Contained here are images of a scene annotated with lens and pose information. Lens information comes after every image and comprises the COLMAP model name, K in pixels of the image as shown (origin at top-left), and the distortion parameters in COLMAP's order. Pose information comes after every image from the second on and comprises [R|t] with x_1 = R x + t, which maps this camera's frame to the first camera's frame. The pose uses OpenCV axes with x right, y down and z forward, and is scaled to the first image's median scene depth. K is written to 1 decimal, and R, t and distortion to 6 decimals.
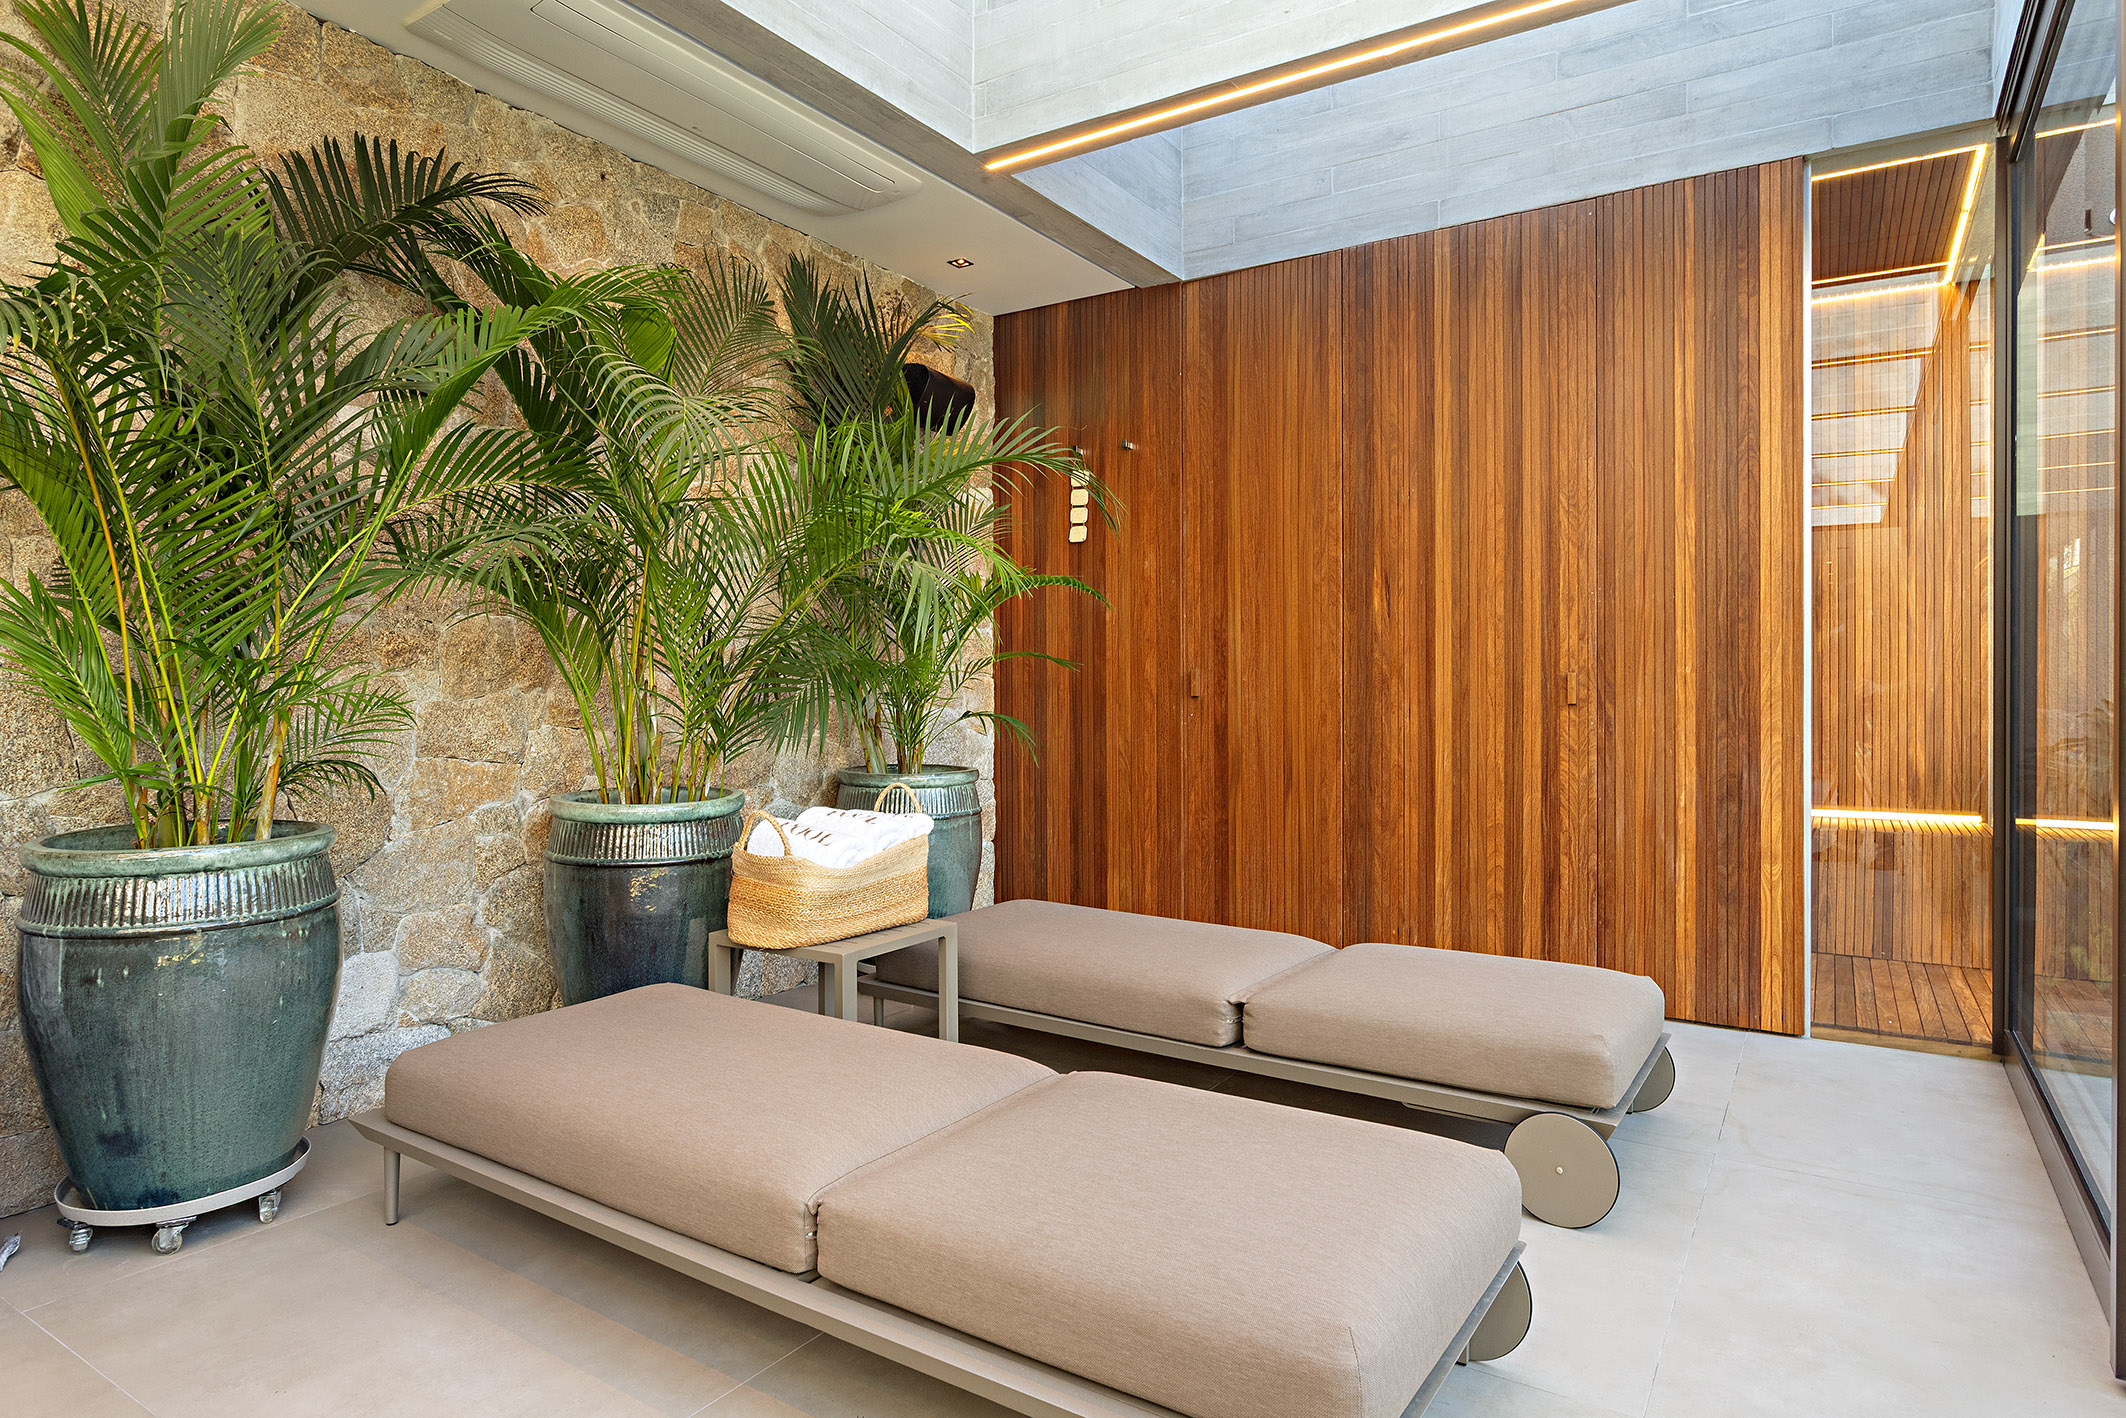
lens RADIAL K [[1256.9, 0, 1051.8], [0, 1256.9, 699.8], [0, 0, 1]] dist [-0.003289, -0.000416]
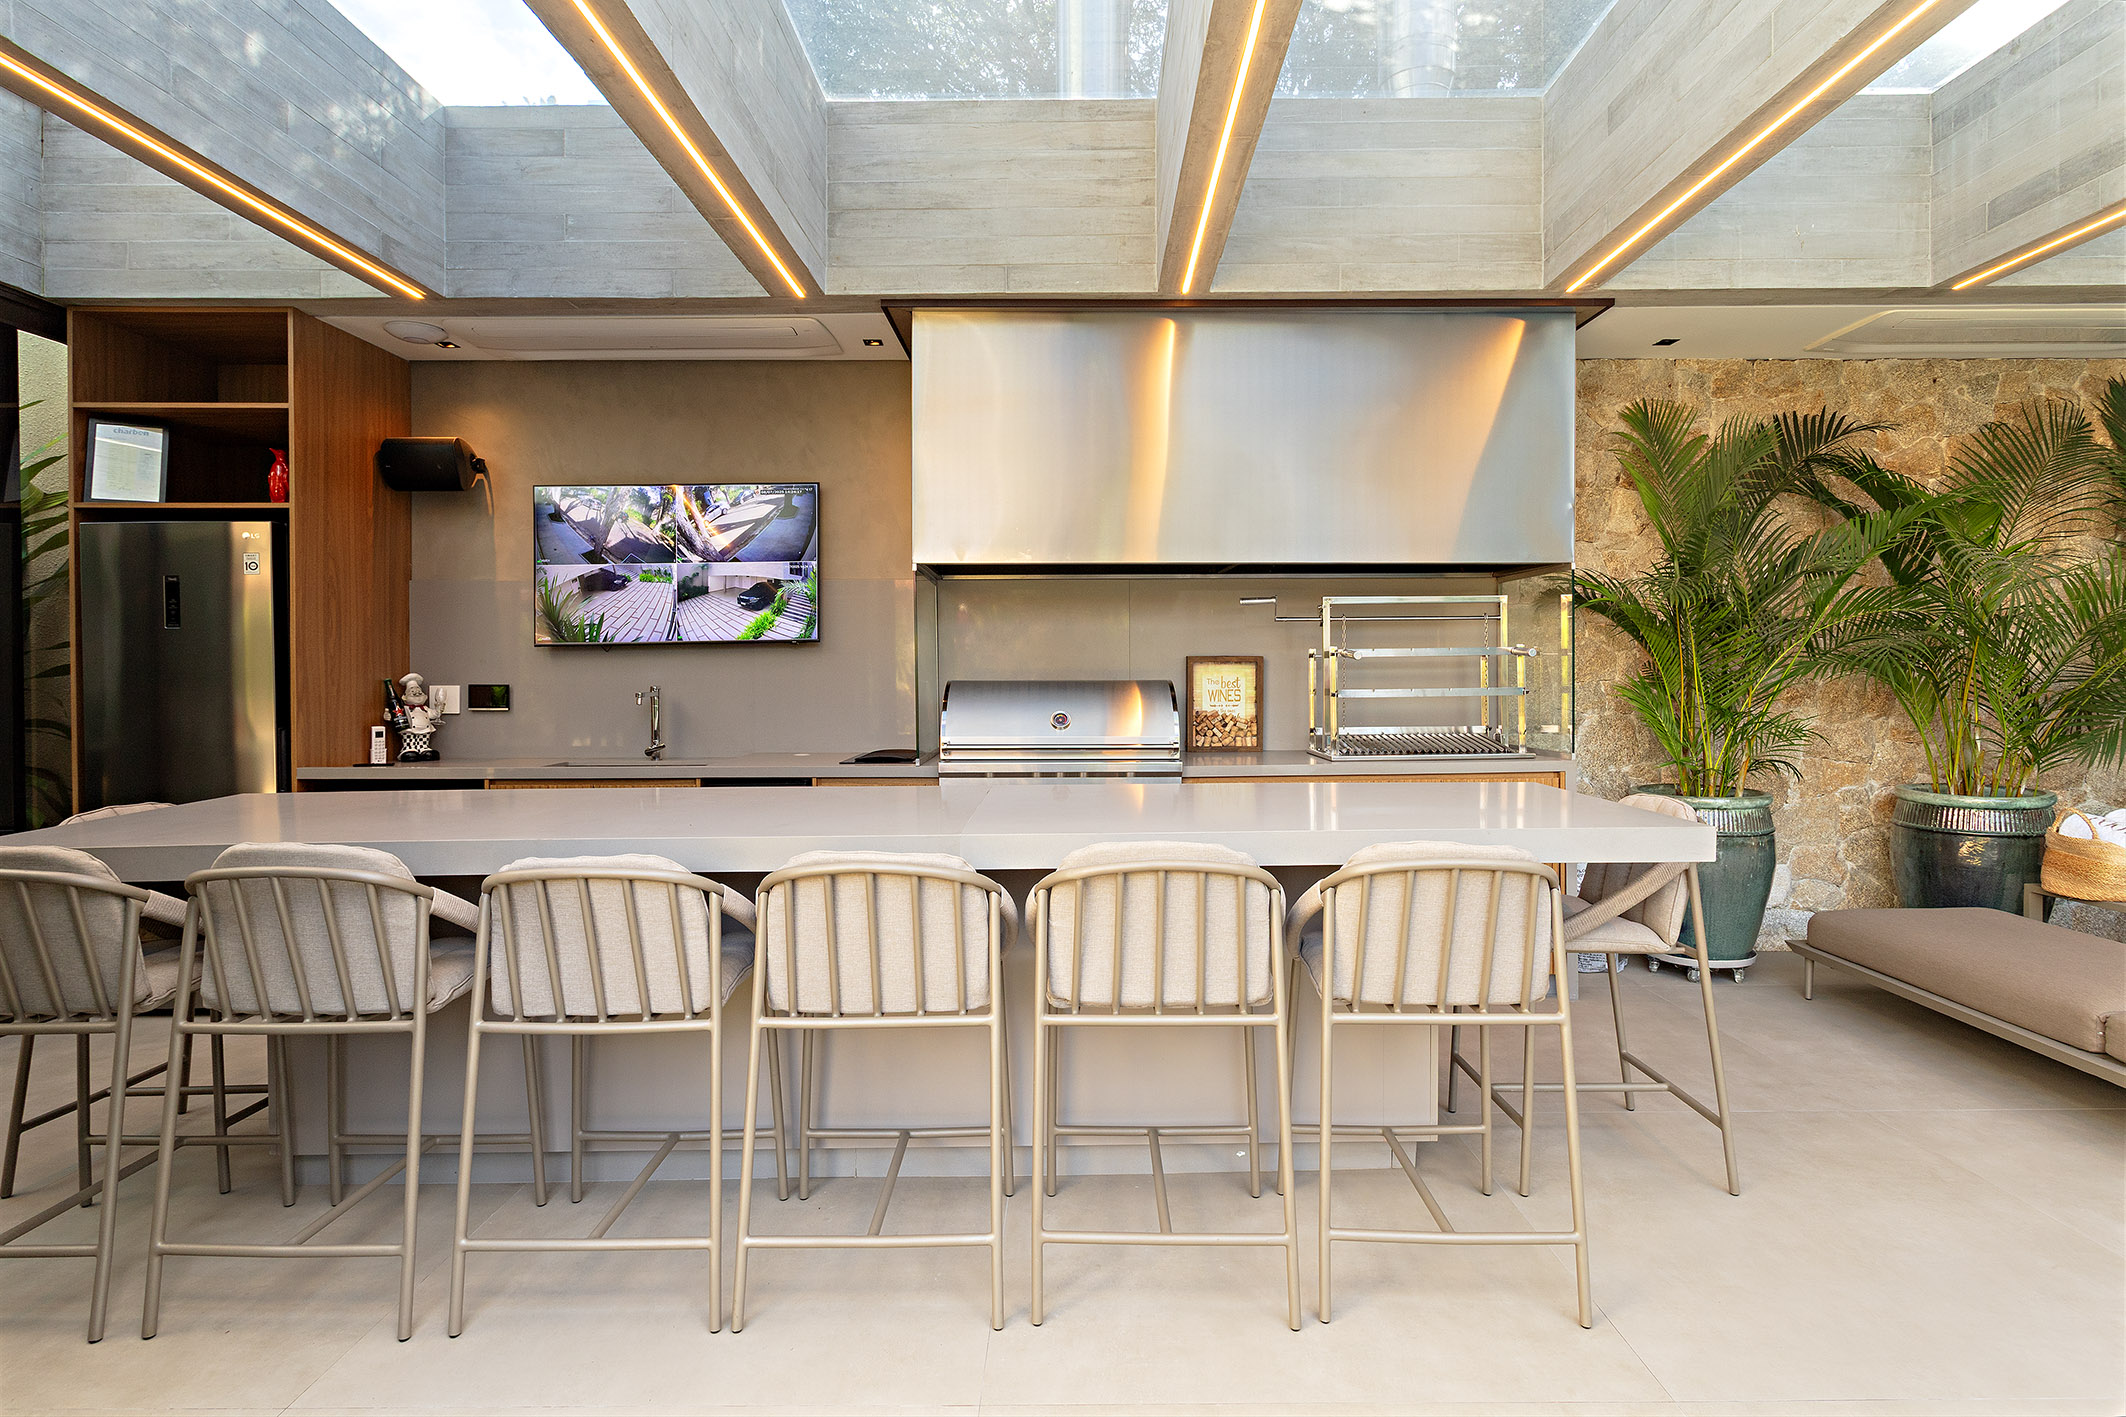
lens RADIAL K [[1018.1, 0, 1067.6], [0, 1018.1, 693.1], [0, 0, 1]] dist [0.001410, 0.000038]
pose [[0.532500, 0.008923, -0.846383, 0.130242], [-0.001174, 0.999951, 0.009803, -0.048519], [0.846429, -0.004227, 0.532484, -0.542018]]
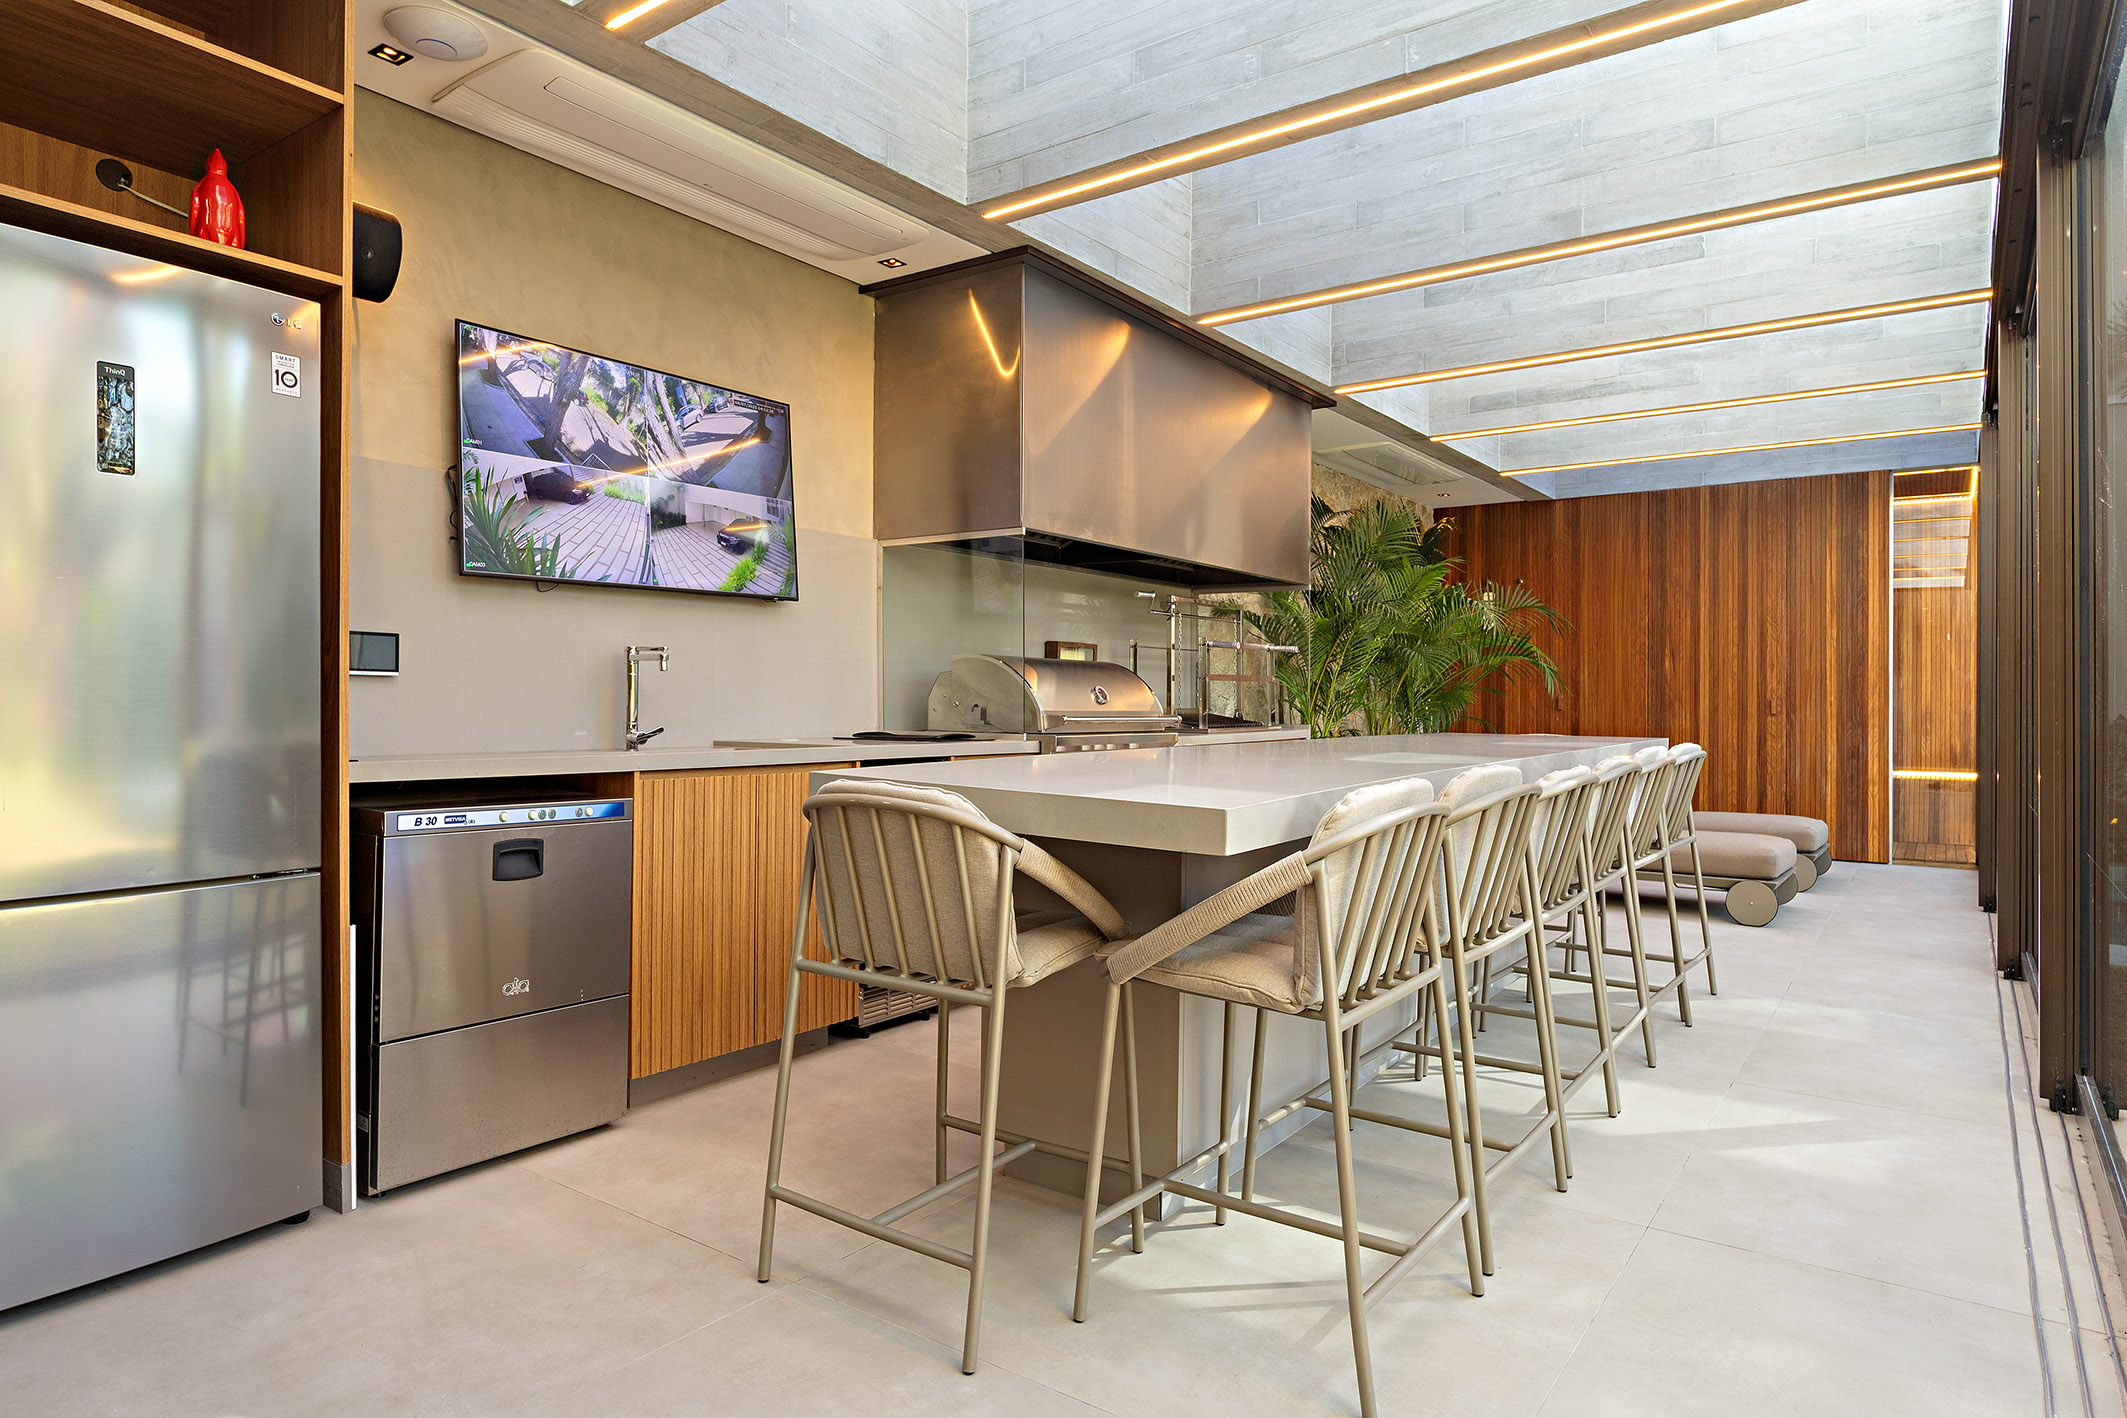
lens RADIAL K [[1268.7, 0, 943.4], [0, 1268.7, 710.2], [0, 0, 1]] dist [-0.002361, -0.000569]
pose [[0.994999, 0.005817, -0.099718, -0.842528], [-0.006258, 0.999972, -0.004111, 0.015569], [0.099691, 0.004714, 0.995007, -1.397357]]
